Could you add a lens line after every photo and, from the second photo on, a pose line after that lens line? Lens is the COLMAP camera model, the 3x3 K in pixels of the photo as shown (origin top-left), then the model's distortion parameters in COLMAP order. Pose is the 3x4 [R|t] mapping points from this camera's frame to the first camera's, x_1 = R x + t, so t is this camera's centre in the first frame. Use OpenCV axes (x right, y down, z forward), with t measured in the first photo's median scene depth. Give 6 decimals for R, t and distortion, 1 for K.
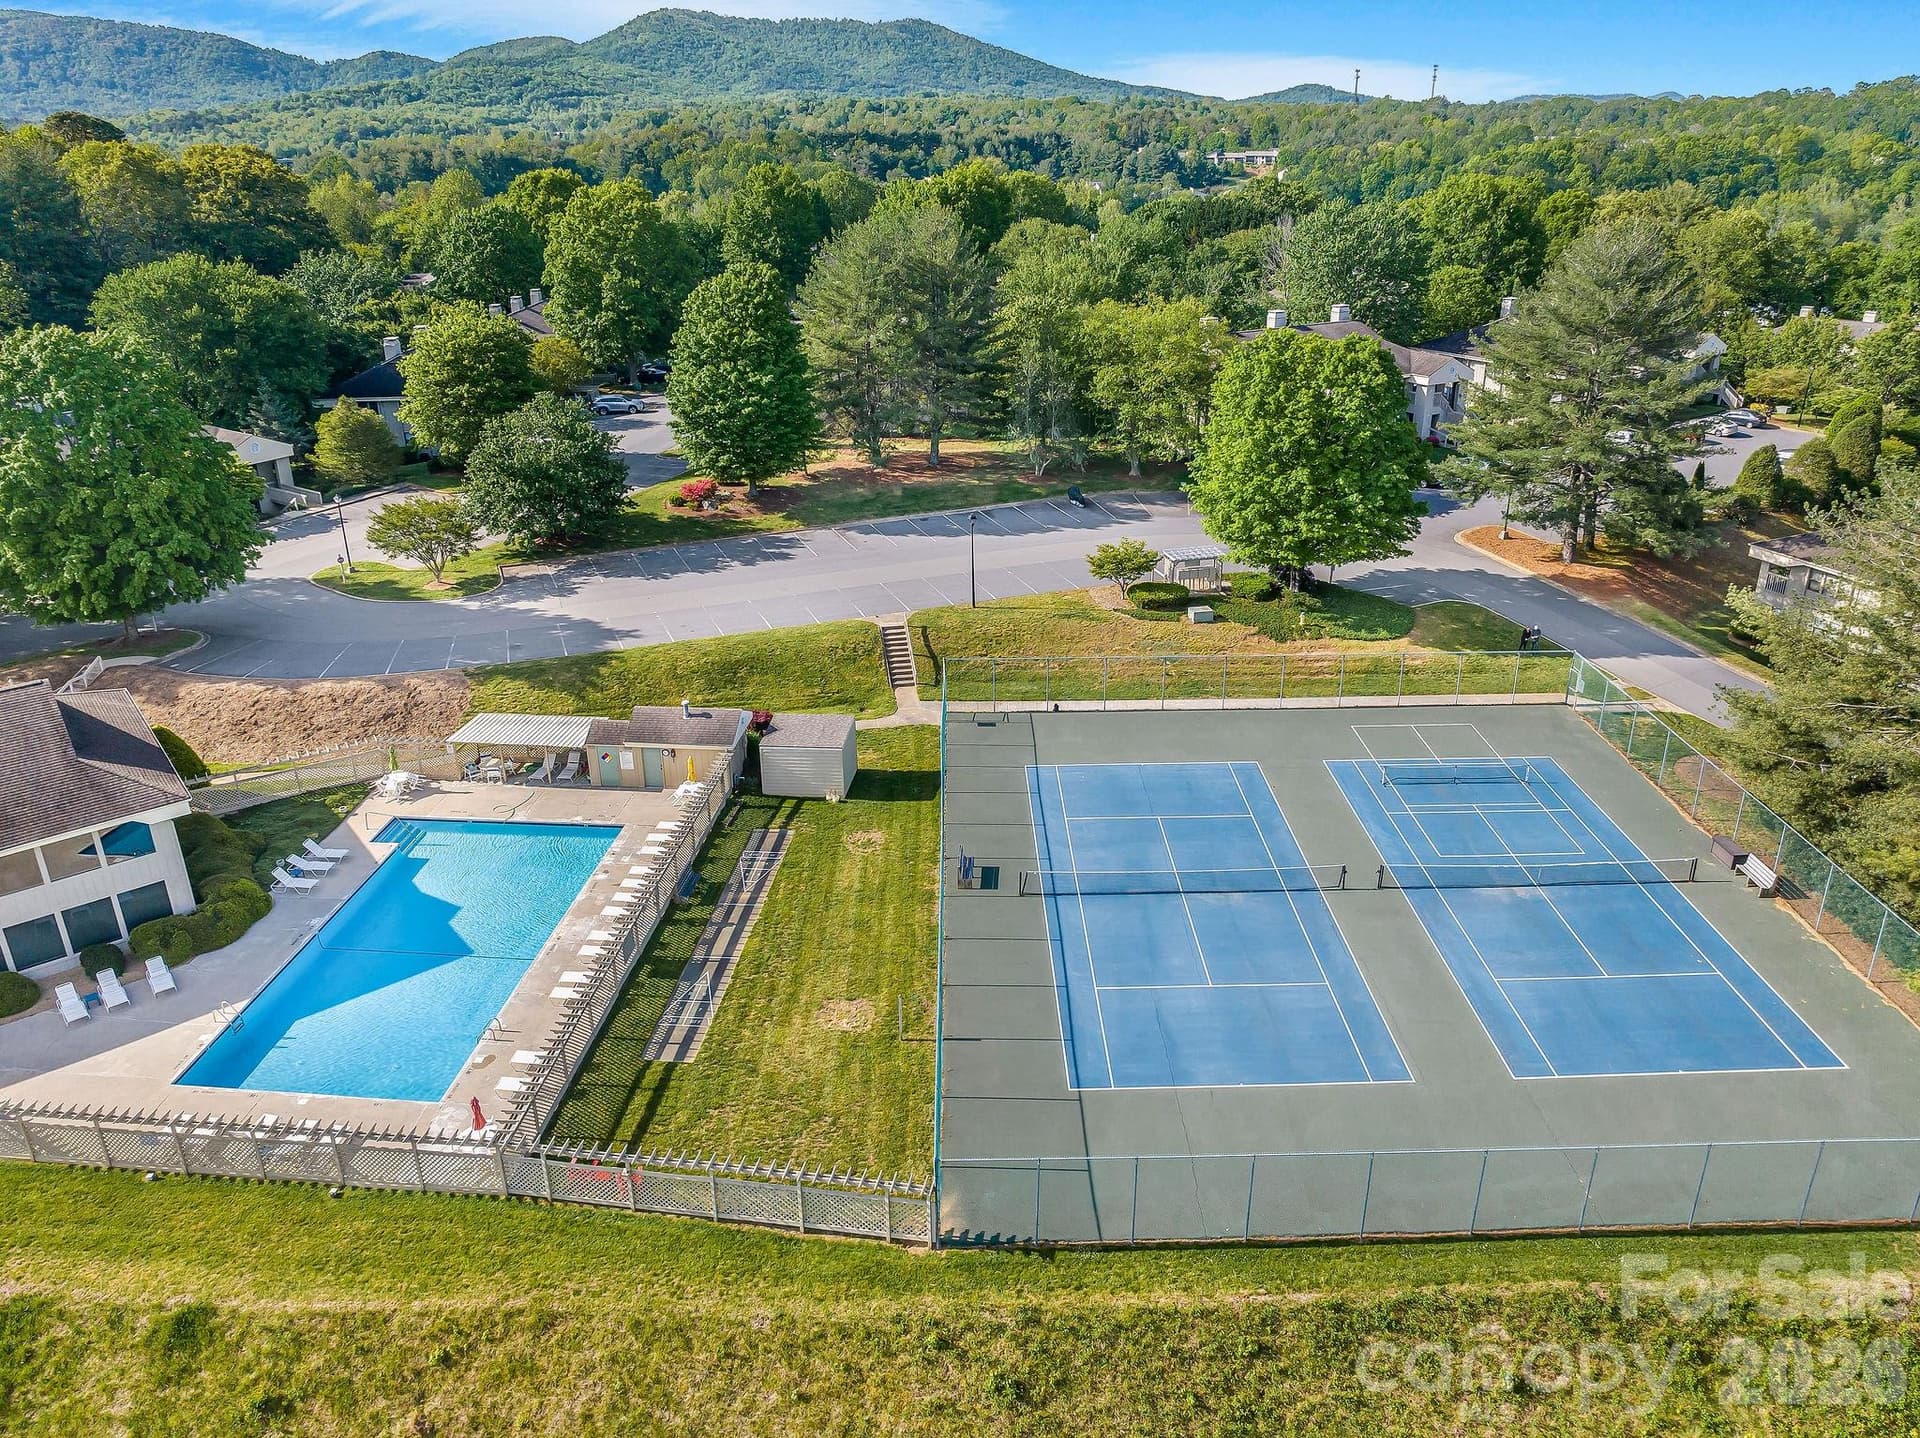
lens RADIAL K [[1389.5, 0, 960.0], [0, 1389.5, 719.0], [0, 0, 1]] dist [-0.029526, 0.001309]
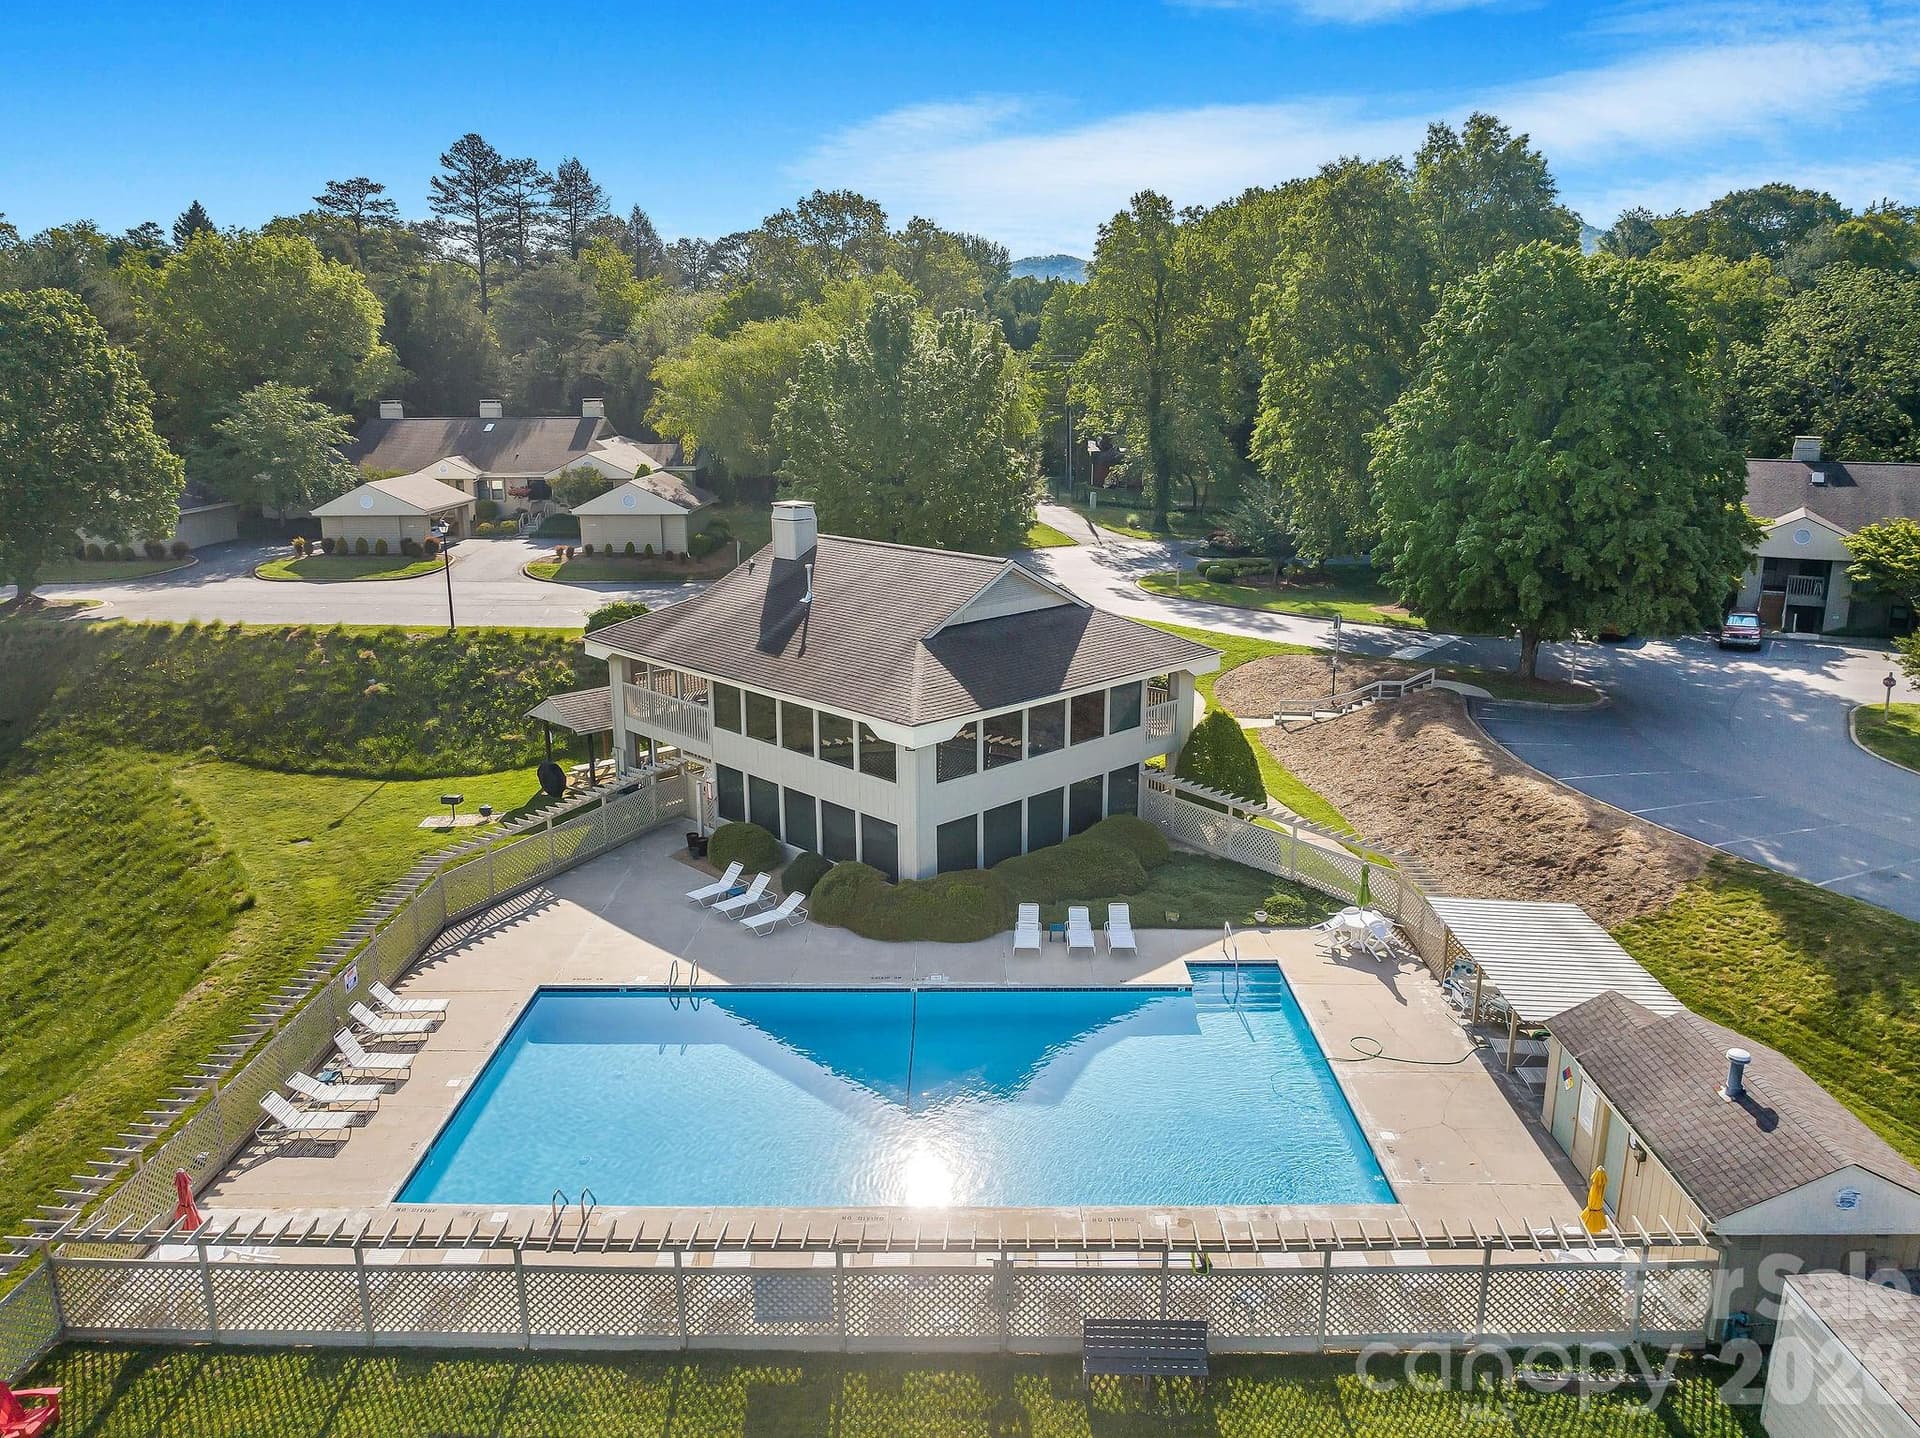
lens RADIAL K [[1389.5, 0, 960.0], [0, 1389.5, 719.0], [0, 0, 1]] dist [-0.029526, 0.001309]
pose [[0.096599, 0.260950, -0.960507, 0.100799], [-0.400572, 0.893611, 0.202490, -0.080196], [0.911159, 0.365192, 0.190851, 0.710871]]
